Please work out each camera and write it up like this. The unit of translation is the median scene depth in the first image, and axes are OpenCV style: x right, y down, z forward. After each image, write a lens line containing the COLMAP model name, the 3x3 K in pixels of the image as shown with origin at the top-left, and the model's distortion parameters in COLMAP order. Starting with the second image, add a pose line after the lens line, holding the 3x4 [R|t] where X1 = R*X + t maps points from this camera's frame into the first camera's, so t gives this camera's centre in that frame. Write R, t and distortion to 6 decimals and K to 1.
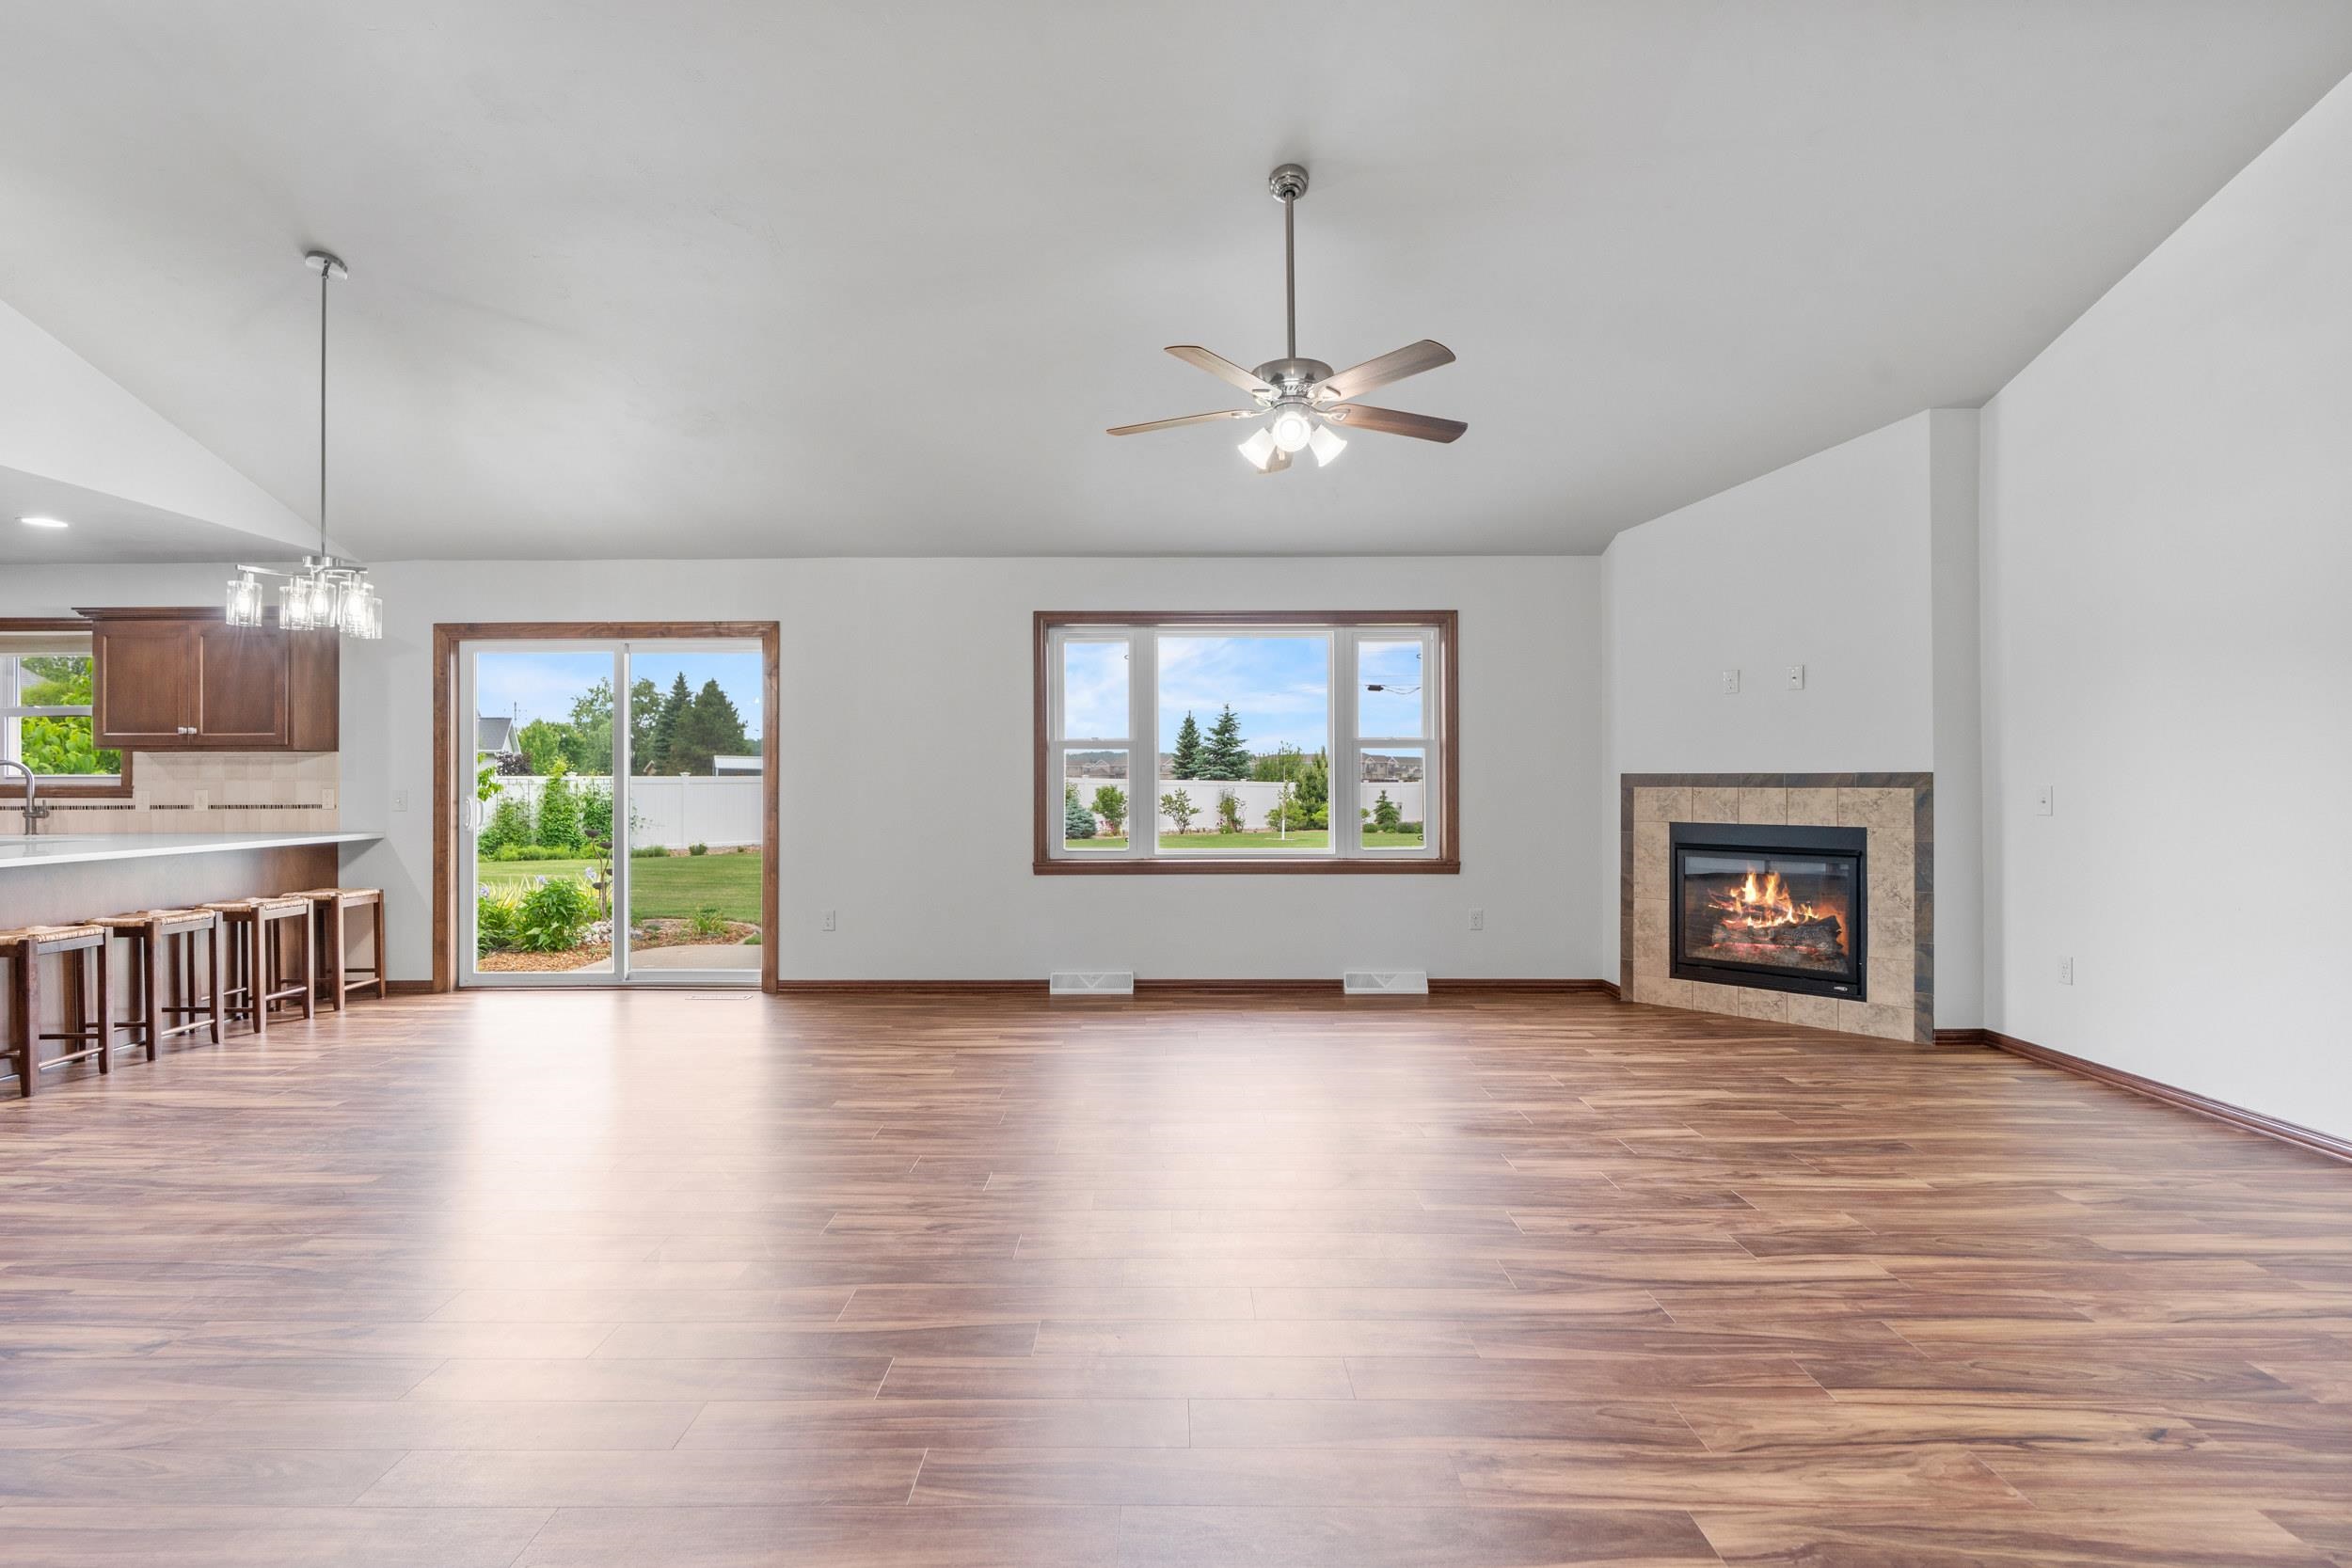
lens RADIAL K [[1072.8, 0, 1167.4], [0, 1072.8, 777.0], [0, 0, 1]] dist [-0.009221, 0.004217]
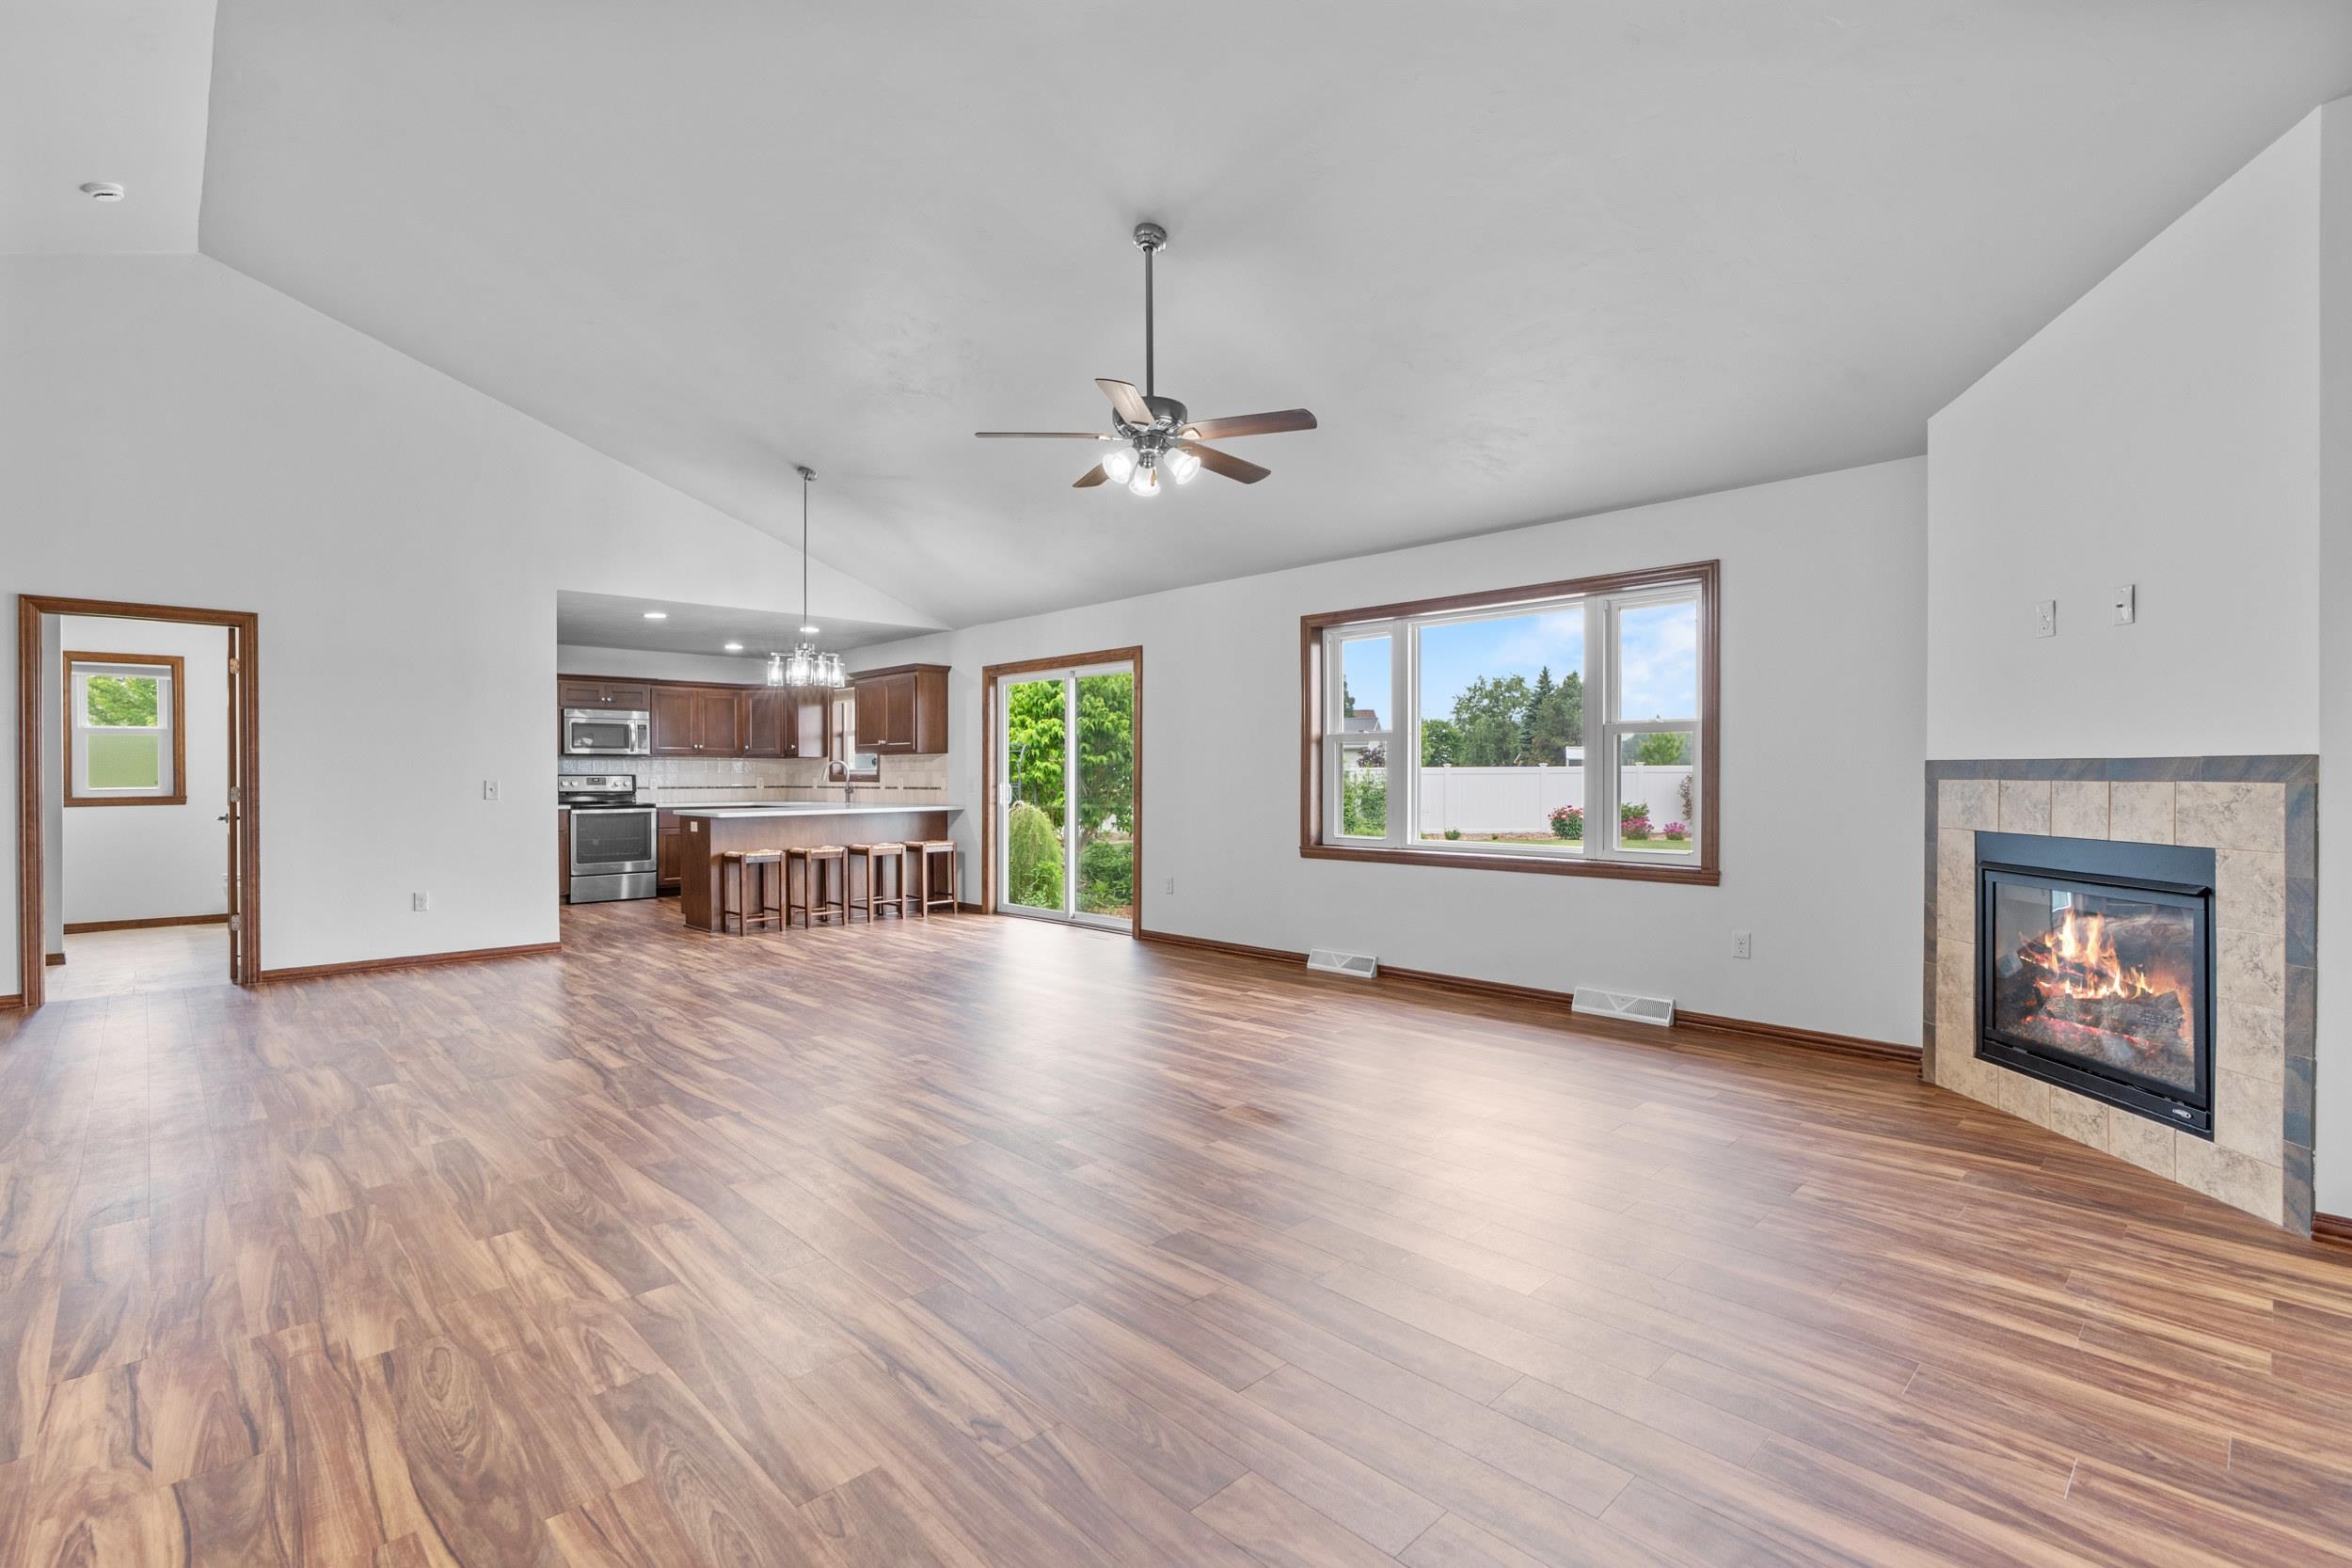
lens RADIAL K [[1072.8, 0, 1144.6], [0, 1072.8, 777.9], [0, 0, 1]] dist [-0.009221, 0.004217]
pose [[0.686931, 0.003244, -0.726715, 0.560289], [0.003822, 0.999960, 0.008077, 0.000721], [0.726712, -0.008326, 0.686892, 0.135101]]
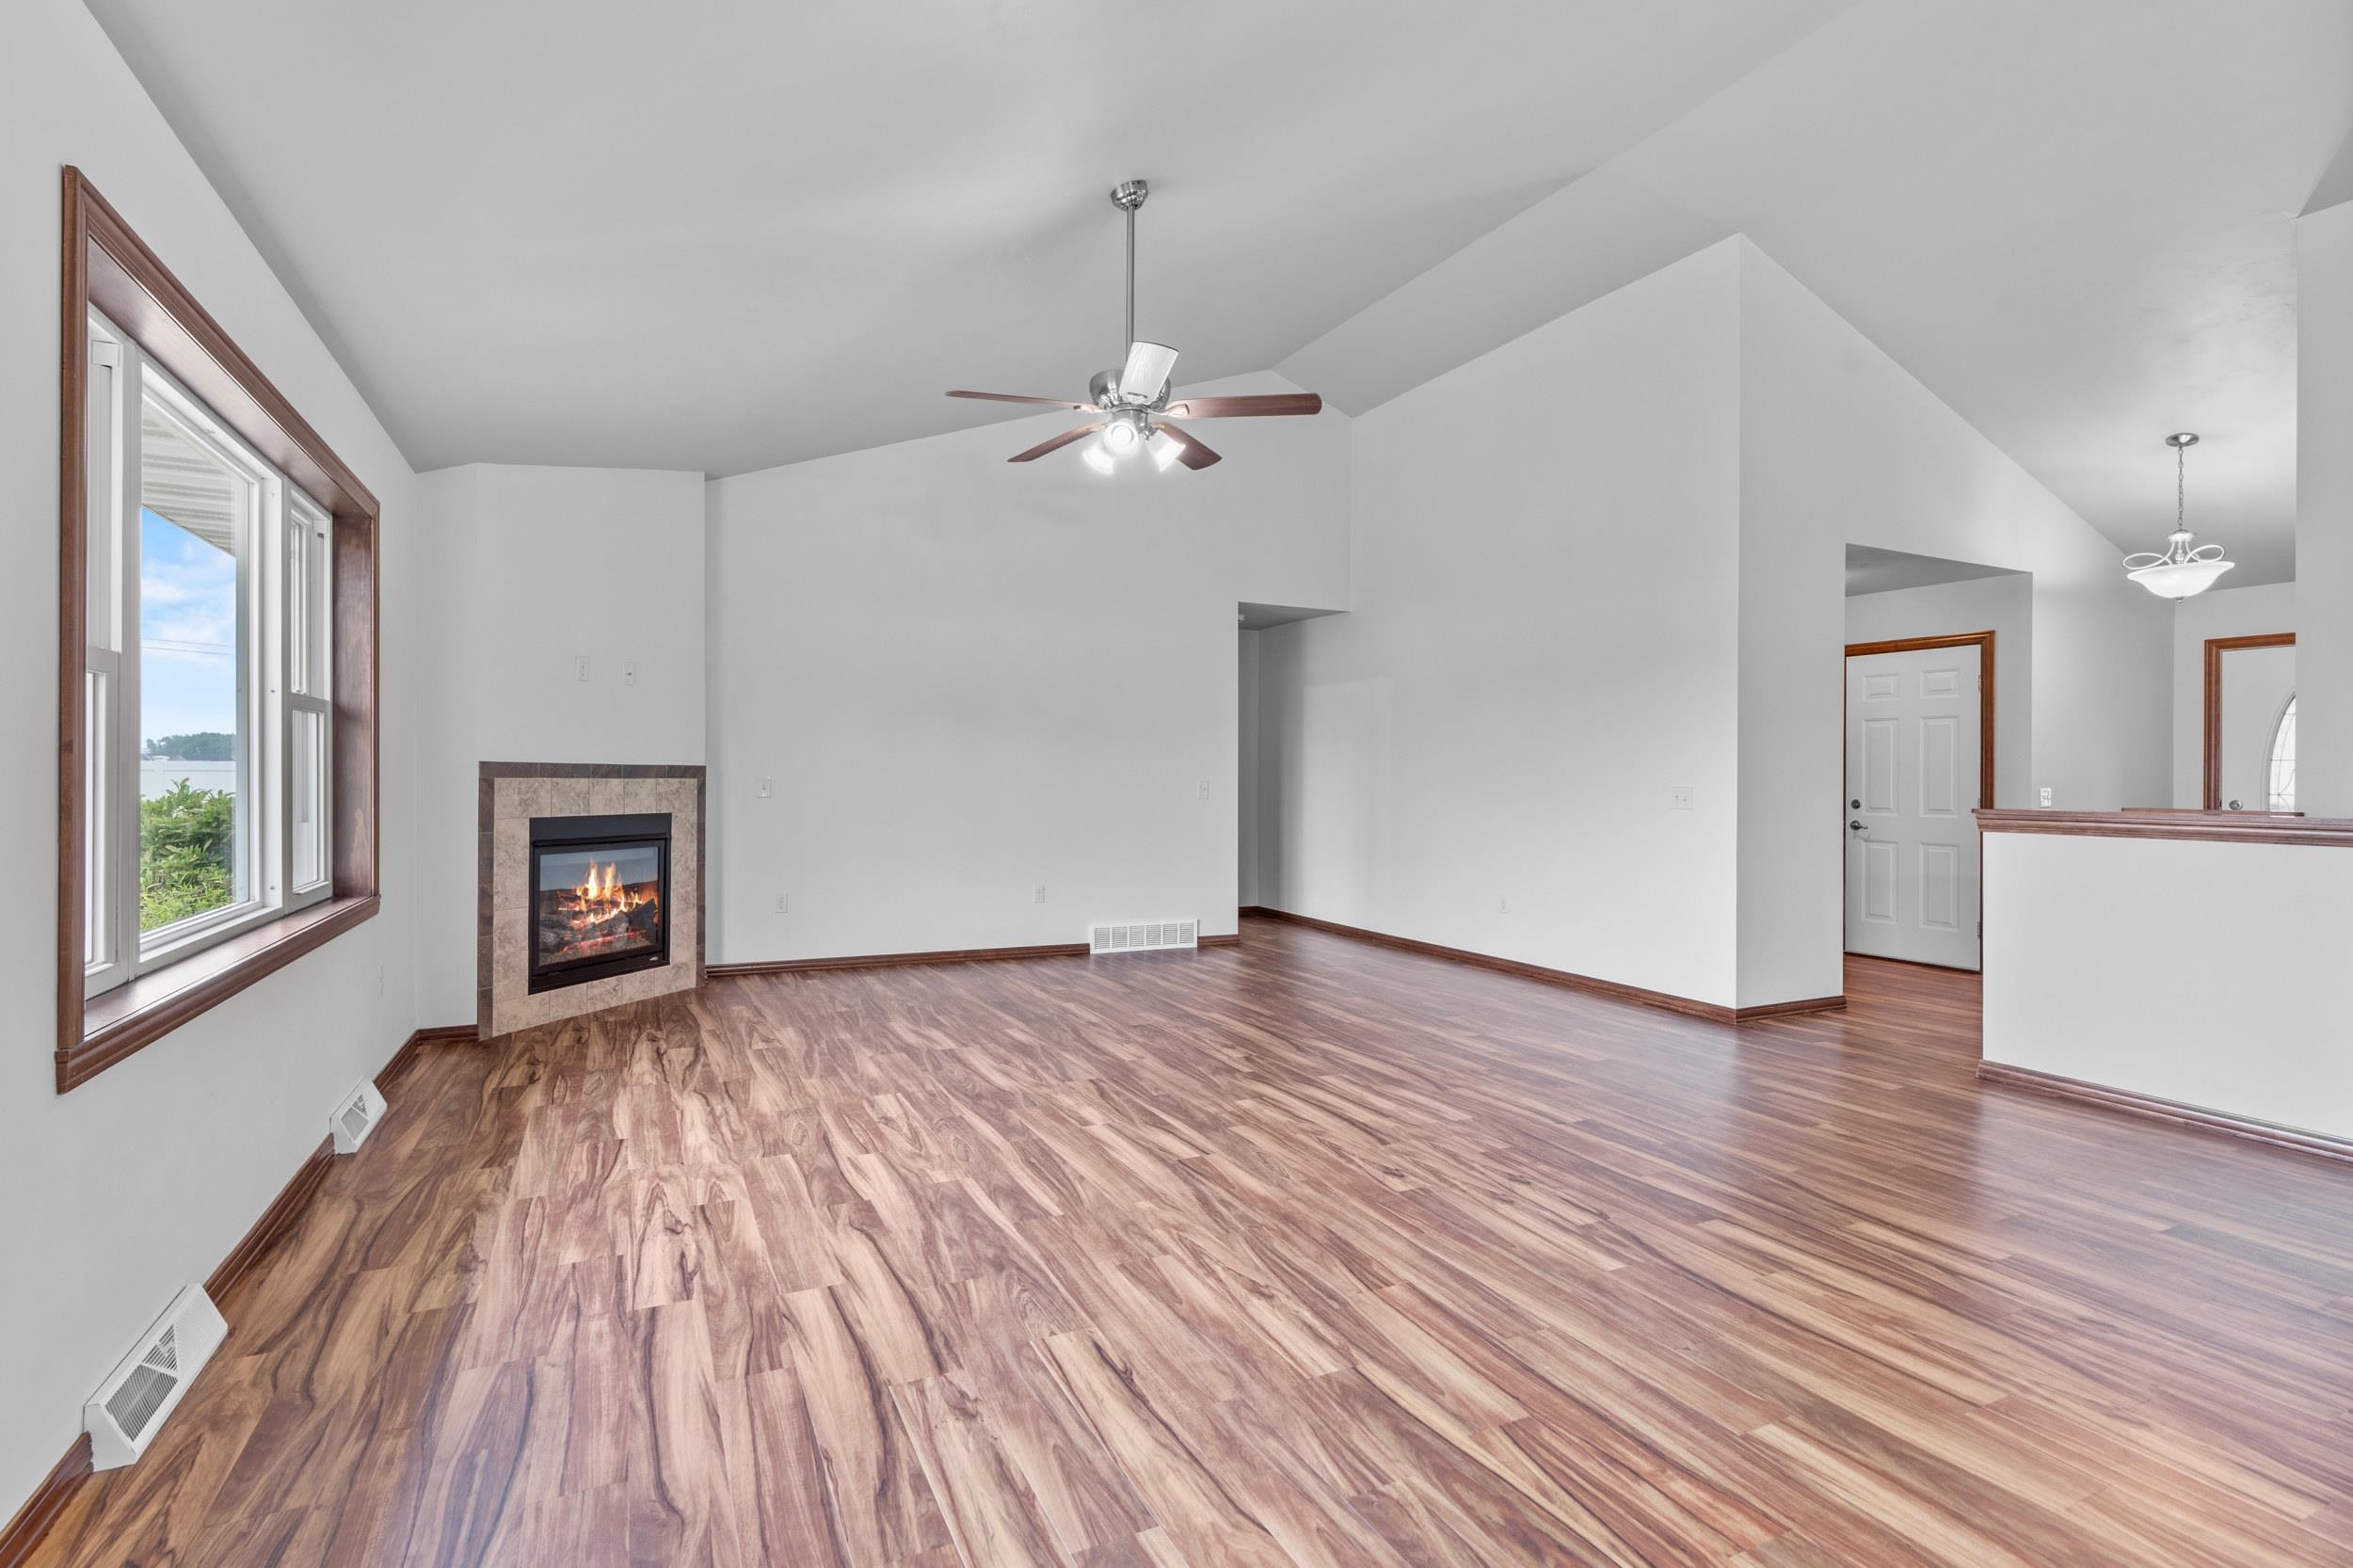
lens RADIAL K [[1073.3, 0, 1119.8], [0, 1073.3, 777.0], [0, 0, 1]] dist [-0.009221, 0.004217]
pose [[-0.419079, -0.002263, 0.907947, -0.490909], [-0.011628, 0.999928, -0.002874, 0.005447], [-0.907875, -0.011762, -0.419076, 0.867304]]
